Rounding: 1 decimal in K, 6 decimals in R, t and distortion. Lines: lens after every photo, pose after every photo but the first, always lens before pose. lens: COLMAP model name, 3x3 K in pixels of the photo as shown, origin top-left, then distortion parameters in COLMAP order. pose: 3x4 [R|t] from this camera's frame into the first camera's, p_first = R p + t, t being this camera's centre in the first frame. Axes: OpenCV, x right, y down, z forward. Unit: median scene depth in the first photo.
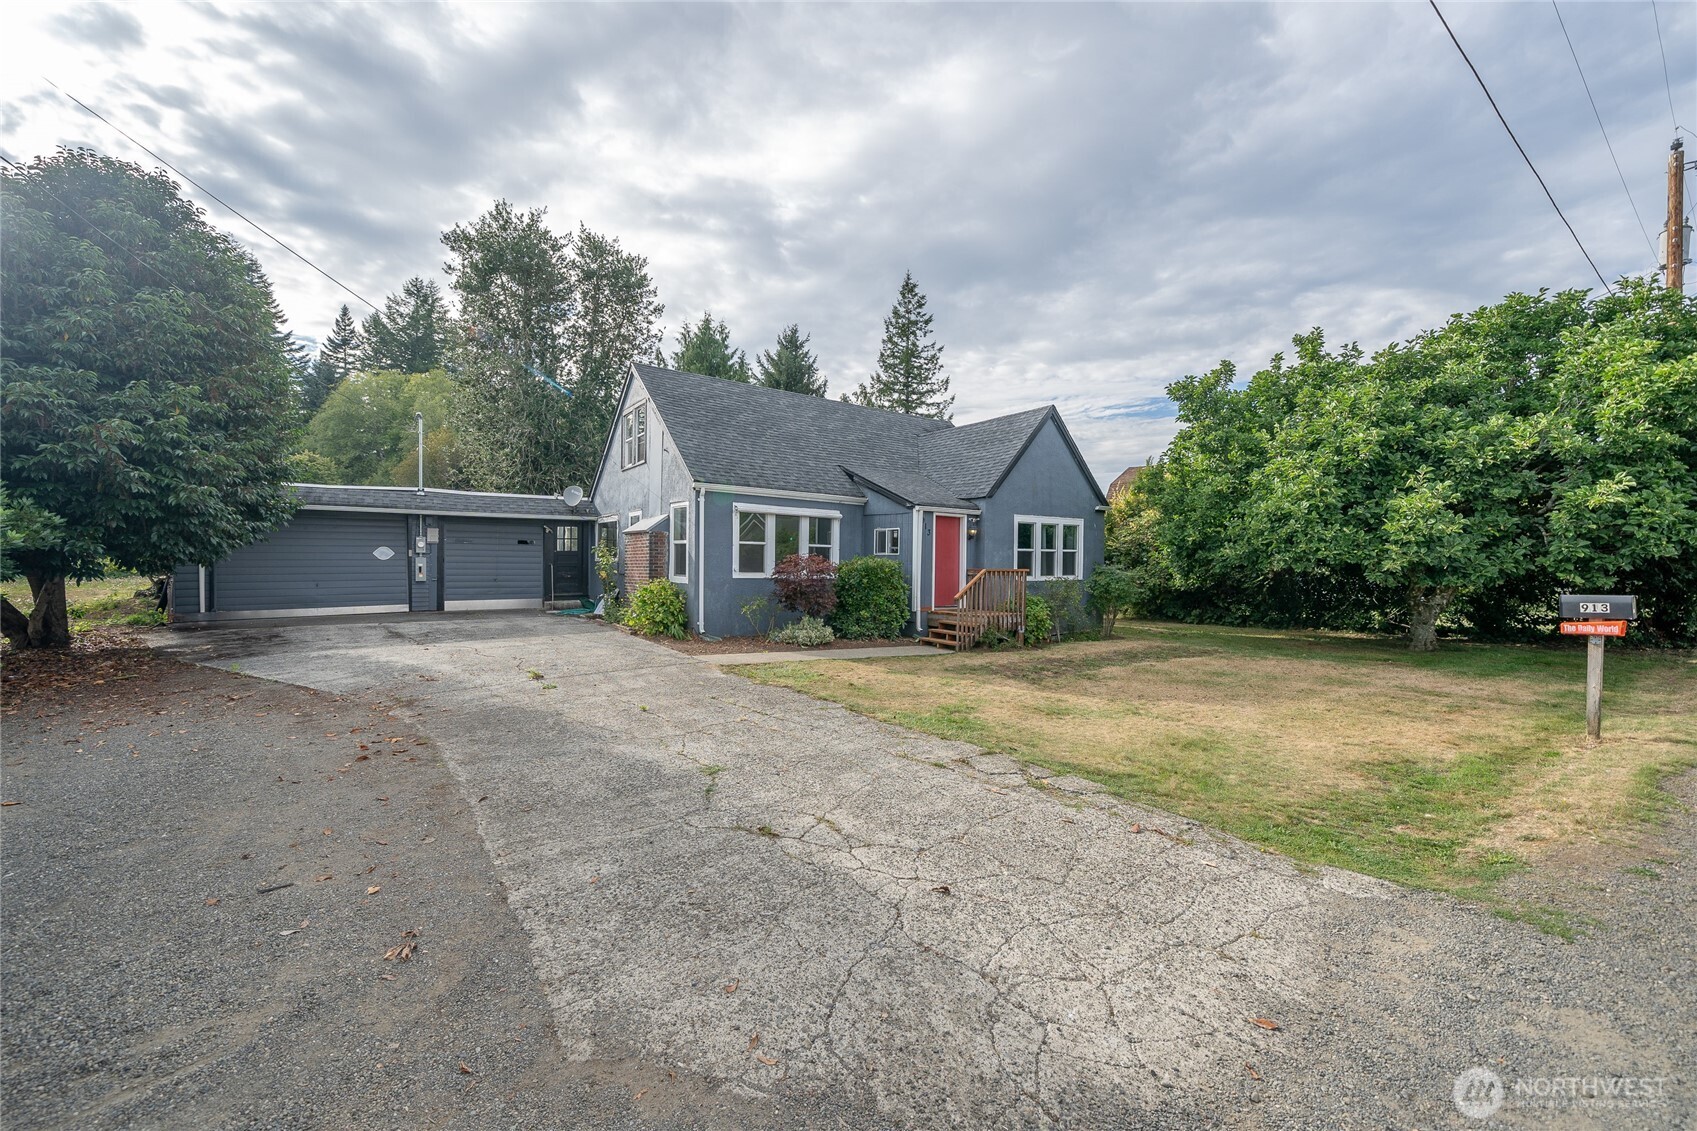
lens RADIAL K [[644.8, 0, 862.0], [0, 644.8, 566.4], [0, 0, 1]] dist [0.000040, 0.000107]
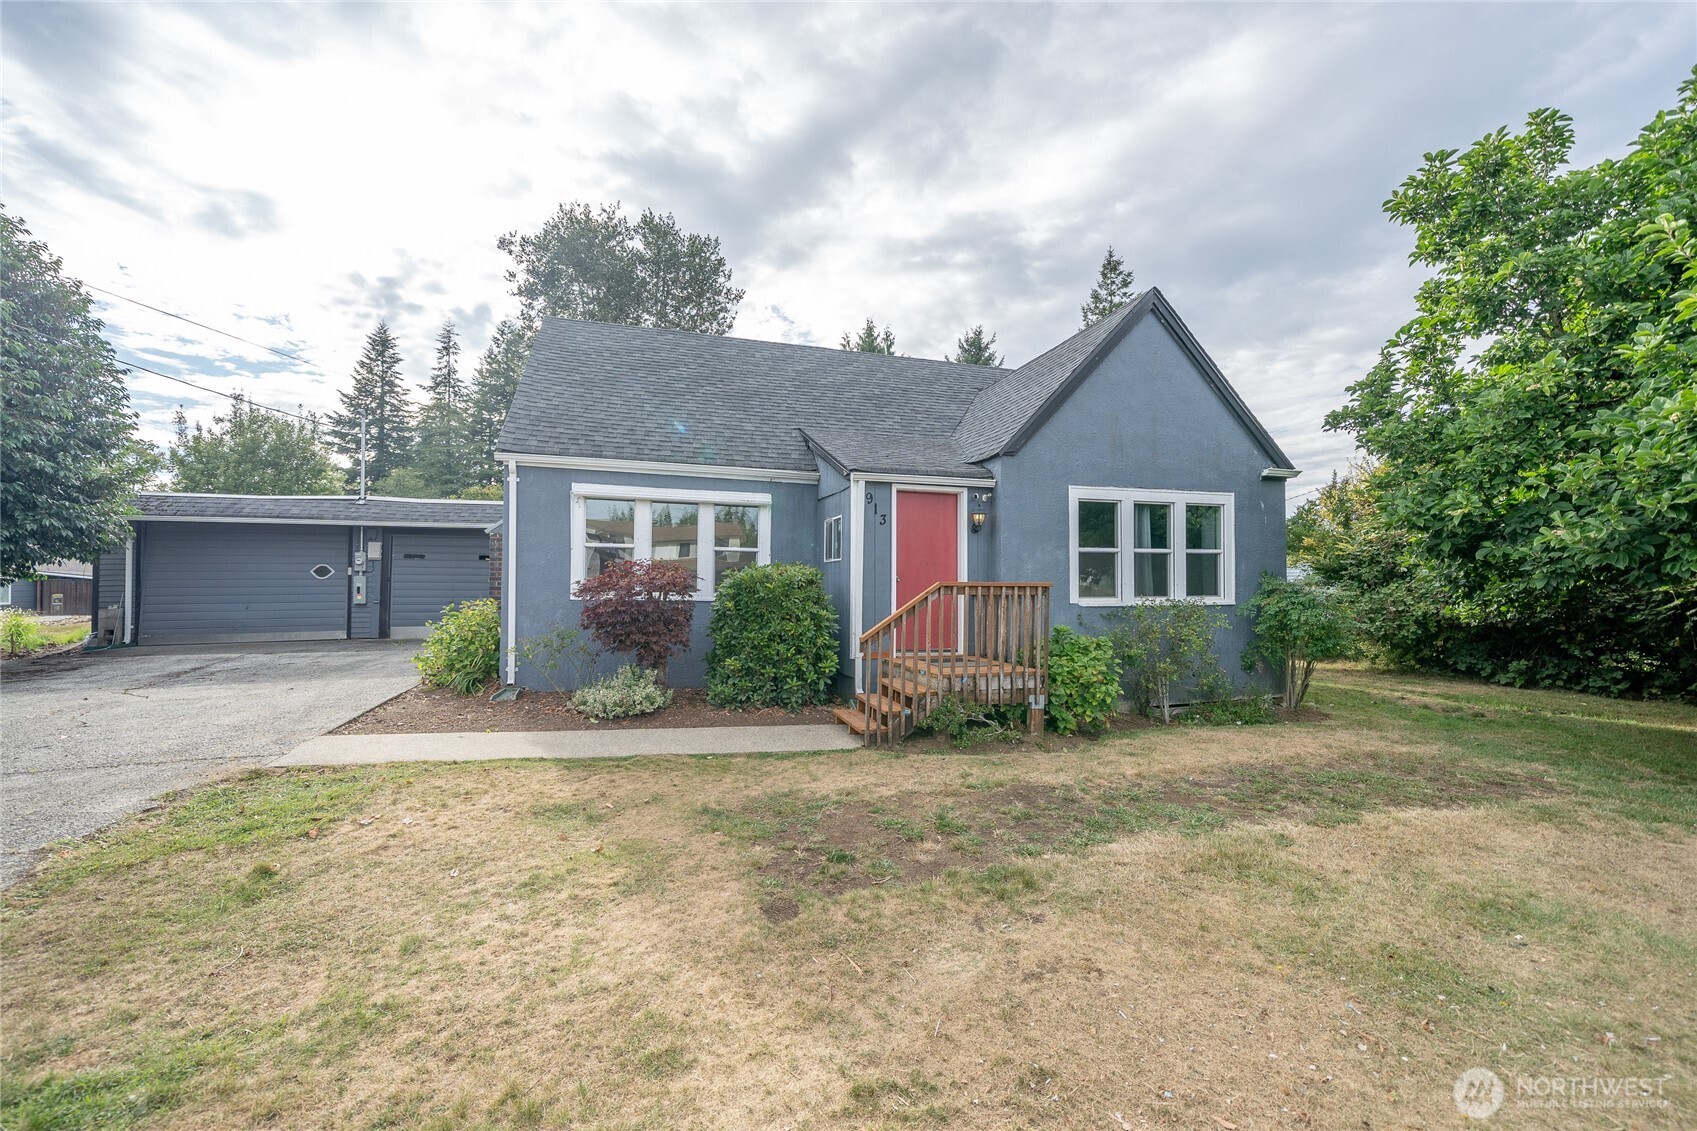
lens RADIAL K [[676.5, 0, 848.5], [0, 676.5, 565.5], [0, 0, 1]] dist [-0.000607, 0.000665]
pose [[0.945420, -0.016167, -0.325453, 0.227564], [0.003790, 0.999246, -0.038628, 0.009067], [0.325832, 0.035286, 0.944769, 0.365663]]
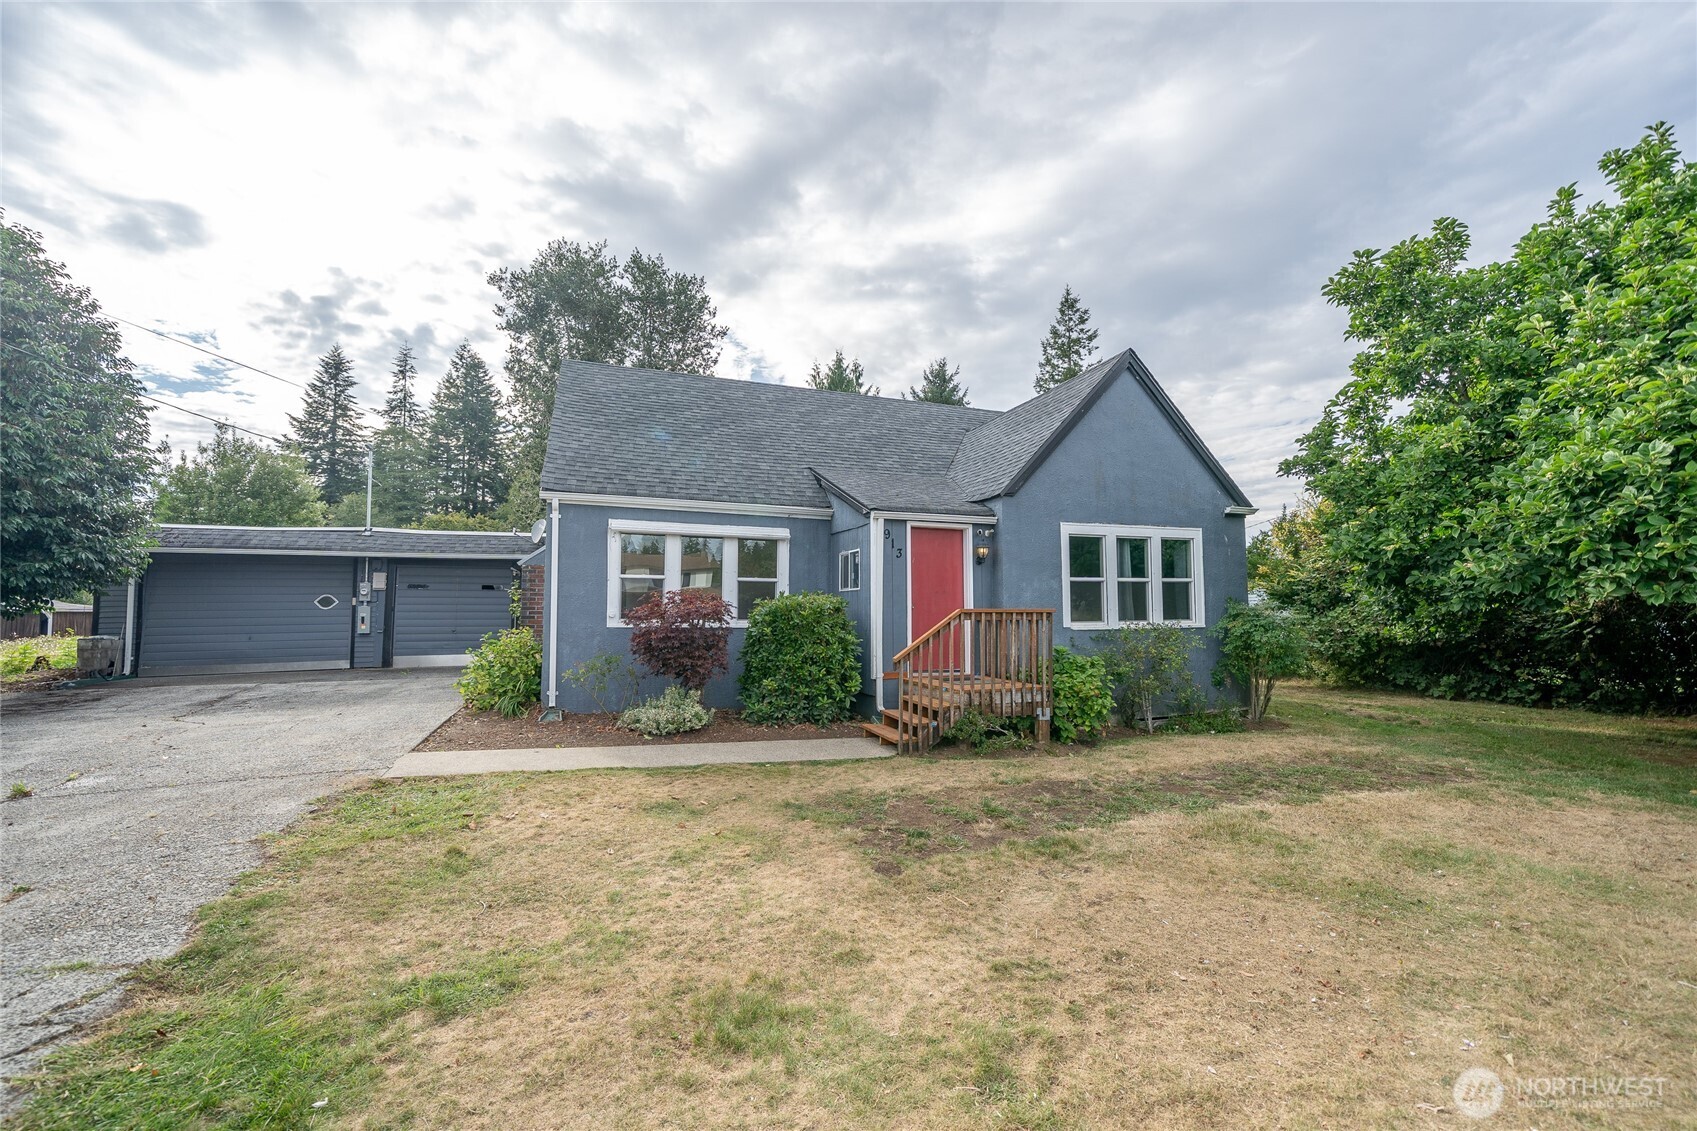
lens RADIAL K [[676.5, 0, 848.5], [0, 676.5, 565.5], [0, 0, 1]] dist [-0.000607, 0.000665]
pose [[0.961059, -0.031259, -0.274569, 0.201934], [0.010476, 0.996989, -0.076834, 0.008543], [0.276144, 0.070966, 0.958493, 0.297721]]
